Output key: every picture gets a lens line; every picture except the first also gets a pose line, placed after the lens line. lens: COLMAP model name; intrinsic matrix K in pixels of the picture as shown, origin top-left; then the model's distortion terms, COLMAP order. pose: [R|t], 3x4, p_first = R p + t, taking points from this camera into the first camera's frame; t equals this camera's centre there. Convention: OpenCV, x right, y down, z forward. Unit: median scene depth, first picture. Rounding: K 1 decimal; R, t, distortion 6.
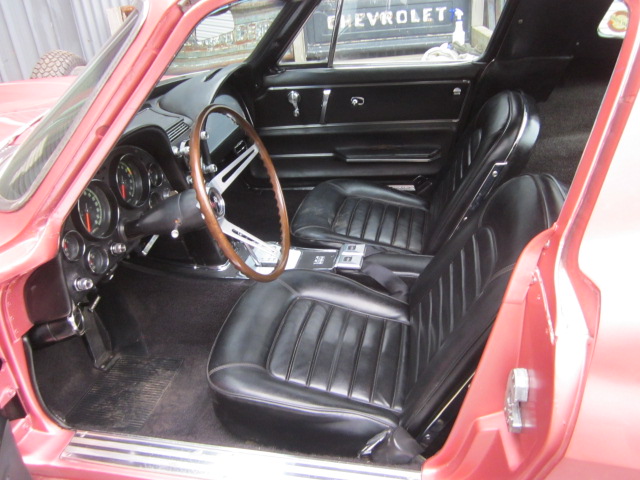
lens RADIAL K [[530.8, 0, 323.5], [0, 530.8, 238.2], [0, 0, 1]] dist [-0.046275, 0.015167]
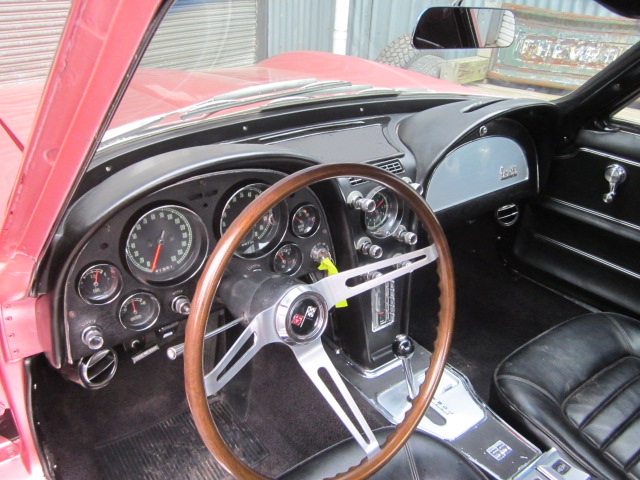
lens RADIAL K [[530.8, 0, 323.5], [0, 530.8, 238.2], [0, 0, 1]] dist [-0.046275, 0.015167]
pose [[0.738914, 0.404462, -0.538903, 0.066278], [-0.404029, 0.906025, 0.126014, -0.163853], [0.539227, 0.124619, 0.832889, 0.367314]]
